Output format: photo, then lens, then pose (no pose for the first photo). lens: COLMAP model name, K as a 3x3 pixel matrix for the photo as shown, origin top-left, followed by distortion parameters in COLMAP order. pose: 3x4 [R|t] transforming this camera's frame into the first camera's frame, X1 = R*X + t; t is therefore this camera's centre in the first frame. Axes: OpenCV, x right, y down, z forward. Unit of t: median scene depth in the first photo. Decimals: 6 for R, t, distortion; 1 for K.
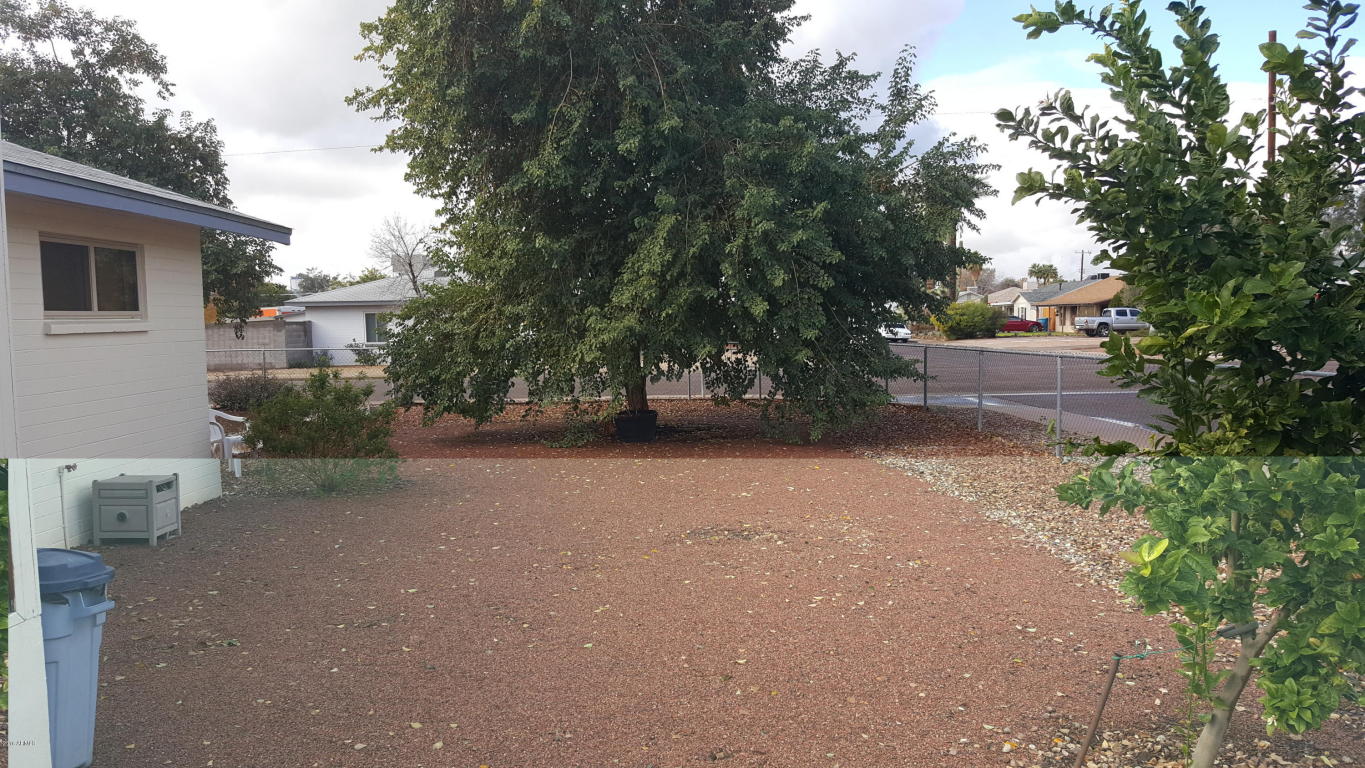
lens RADIAL K [[1004.2, 0, 675.9], [0, 1004.2, 396.2], [0, 0, 1]] dist [0.142730, -0.227447]
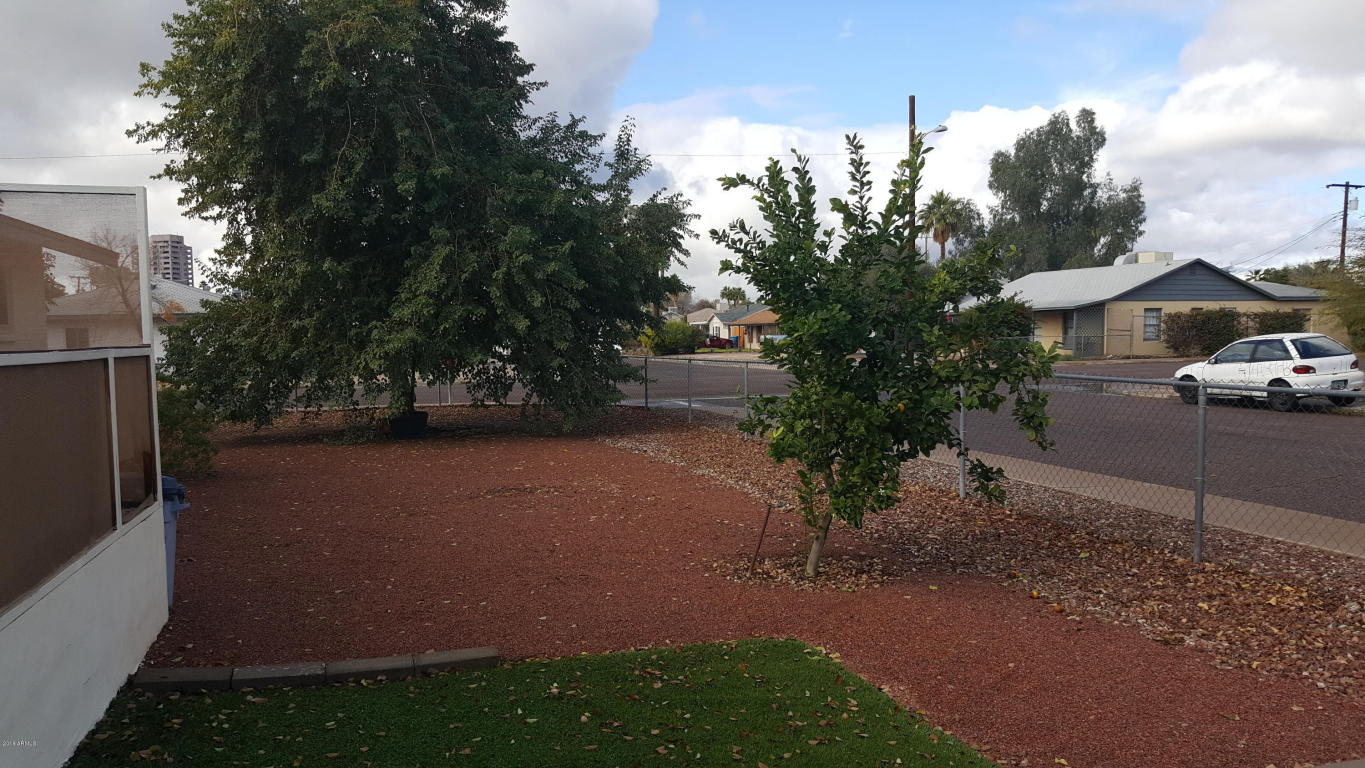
lens RADIAL K [[1004.2, 0, 675.9], [0, 1004.2, 396.2], [0, 0, 1]] dist [0.142730, -0.227447]
pose [[0.959077, -0.014408, 0.282778, -0.081105], [0.019207, 0.999715, -0.014207, 0.021072], [-0.282492, 0.019057, 0.959080, -0.225401]]
